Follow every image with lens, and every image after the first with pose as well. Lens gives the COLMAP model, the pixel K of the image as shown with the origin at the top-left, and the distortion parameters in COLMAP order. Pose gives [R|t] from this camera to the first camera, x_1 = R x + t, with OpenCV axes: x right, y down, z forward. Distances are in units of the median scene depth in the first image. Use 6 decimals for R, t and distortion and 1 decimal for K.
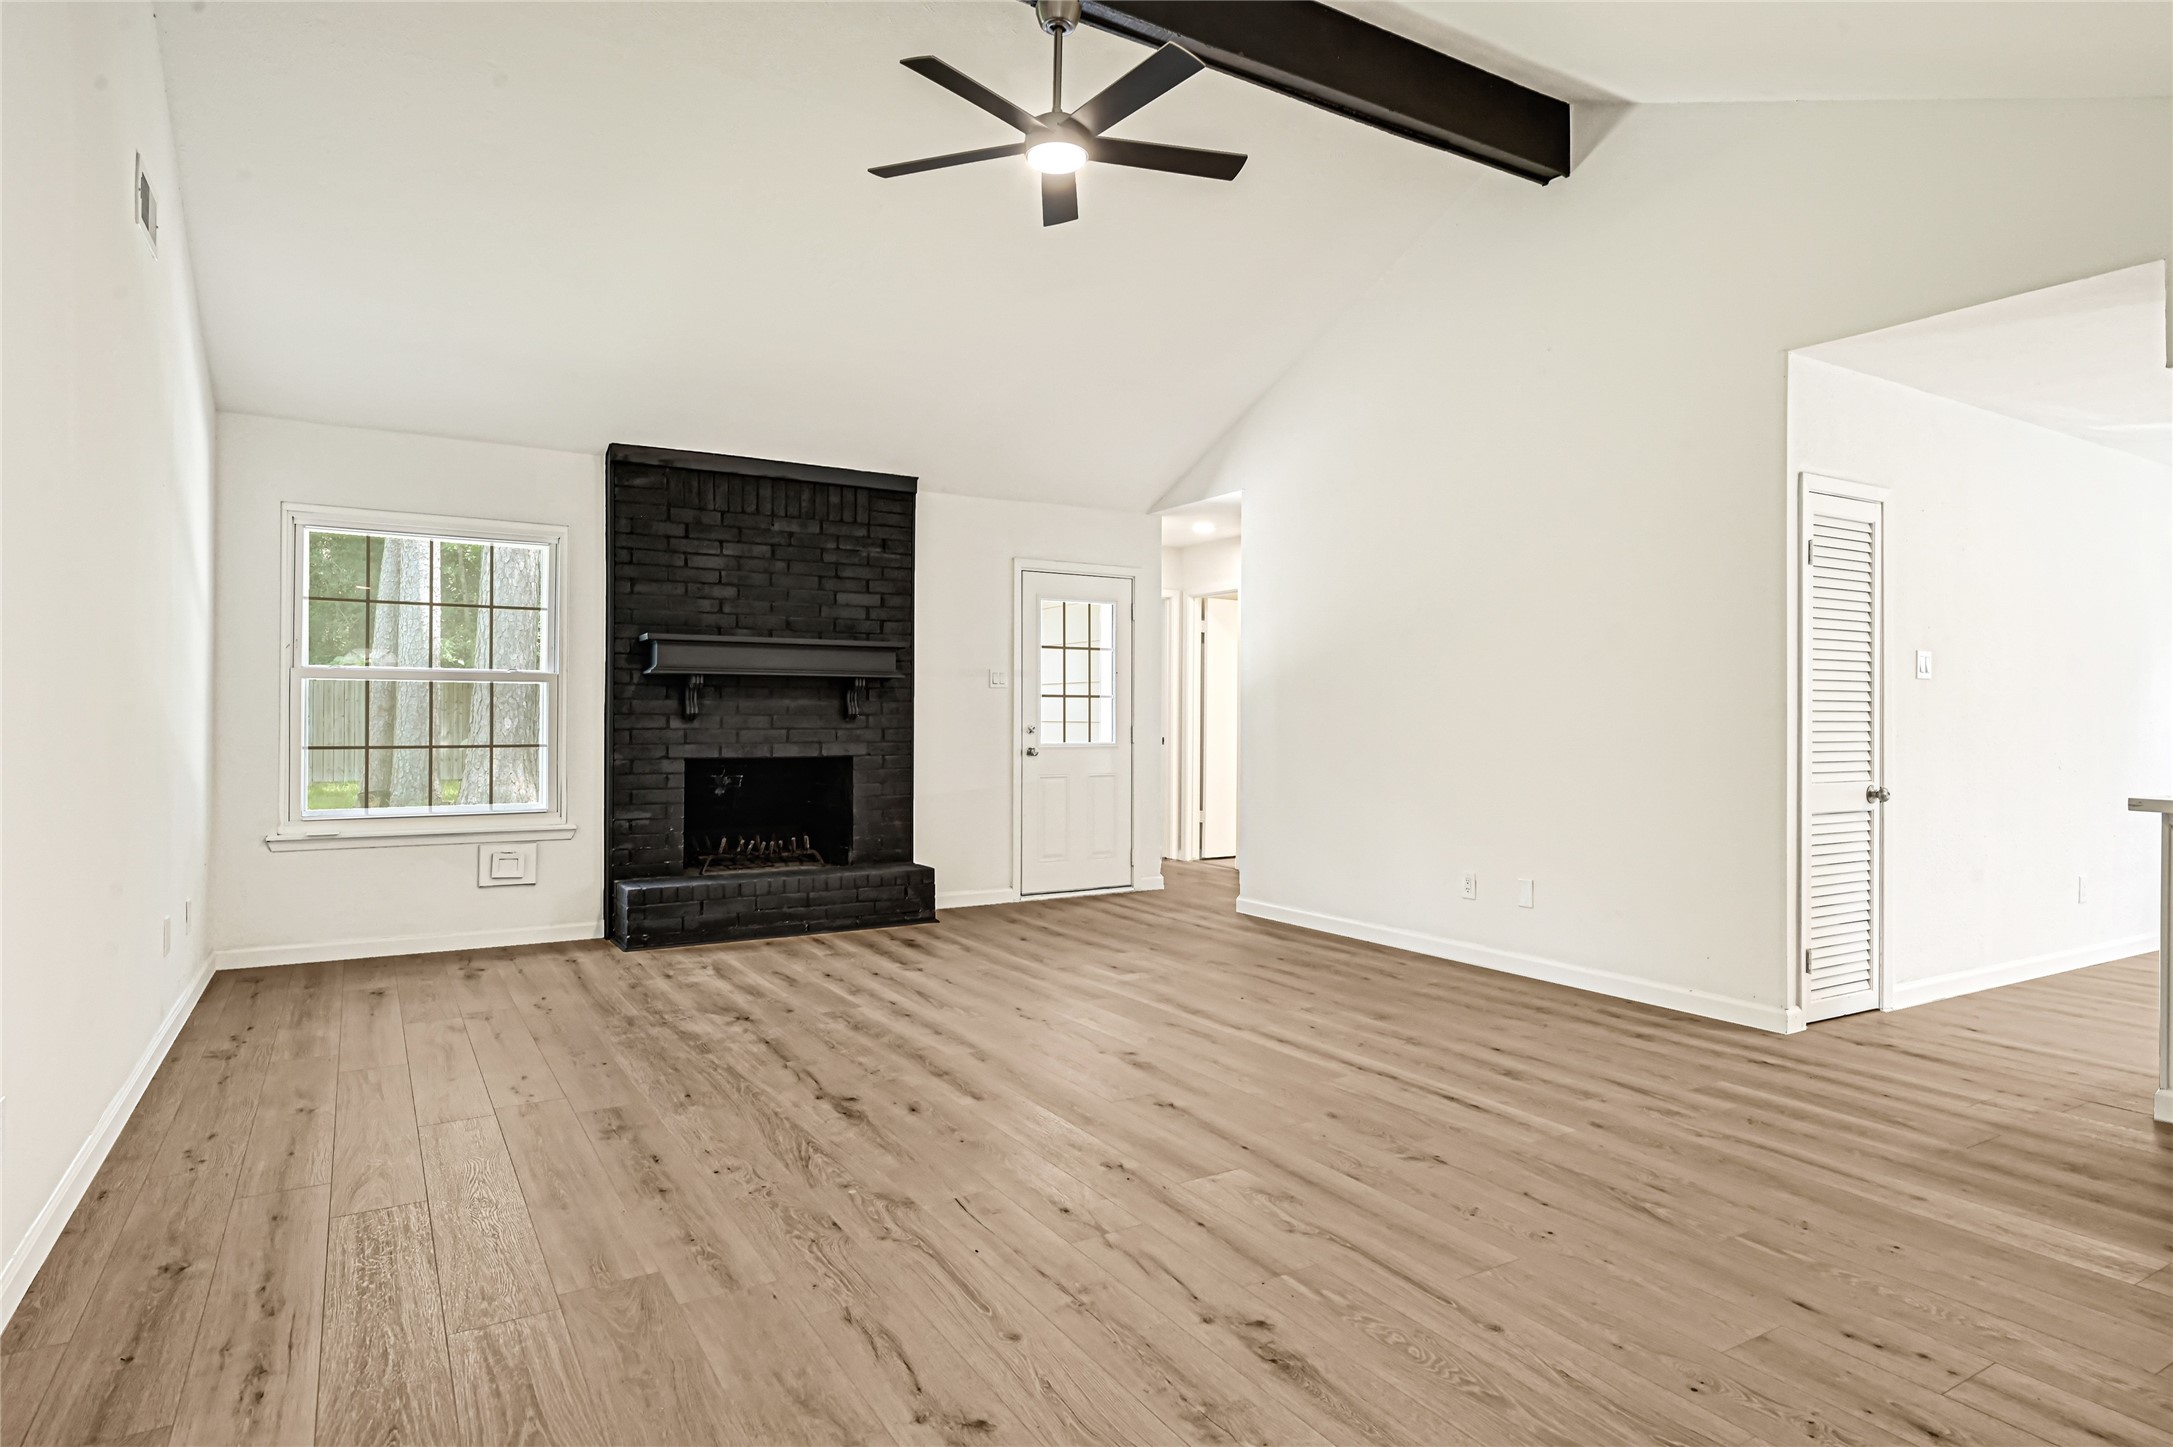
lens RADIAL K [[1180.1, 0, 1086.5], [0, 1180.1, 723.5], [0, 0, 1]] dist [-0.000065, -0.000256]
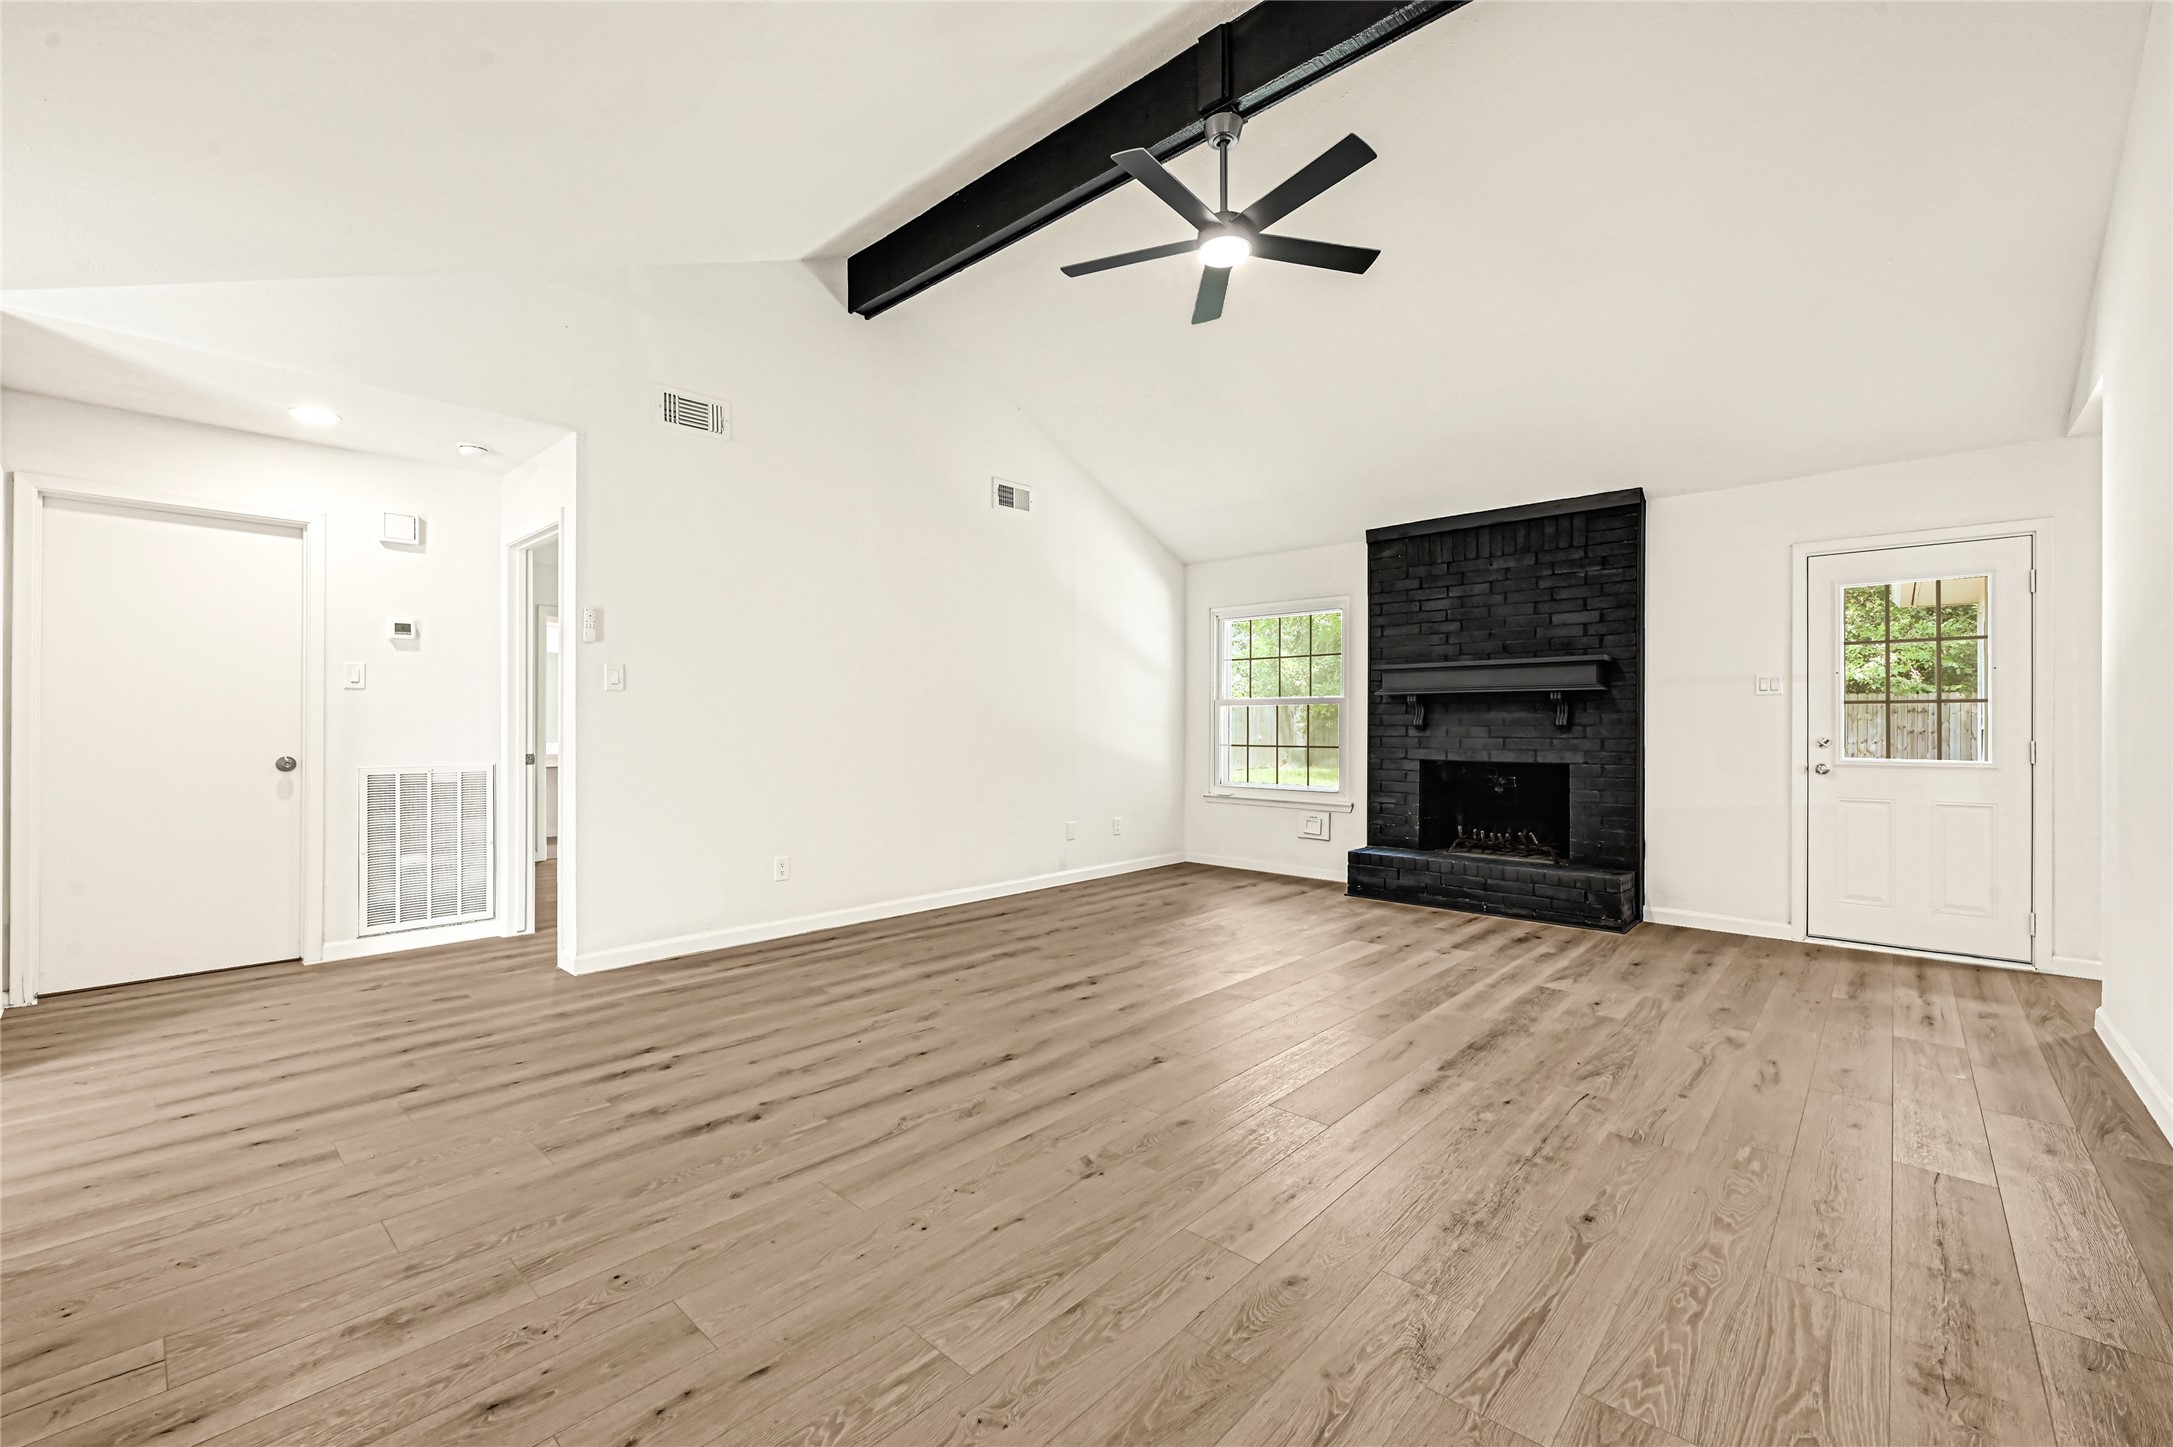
lens RADIAL K [[890.9, 0, 1111.7], [0, 890.9, 731.3], [0, 0, 1]] dist [-0.000046, 0.000251]
pose [[0.298158, 0.002356, -0.954514, 0.490119], [-0.008188, 0.999966, -0.000089, 0.001518], [0.954481, 0.007842, 0.298168, 0.386309]]
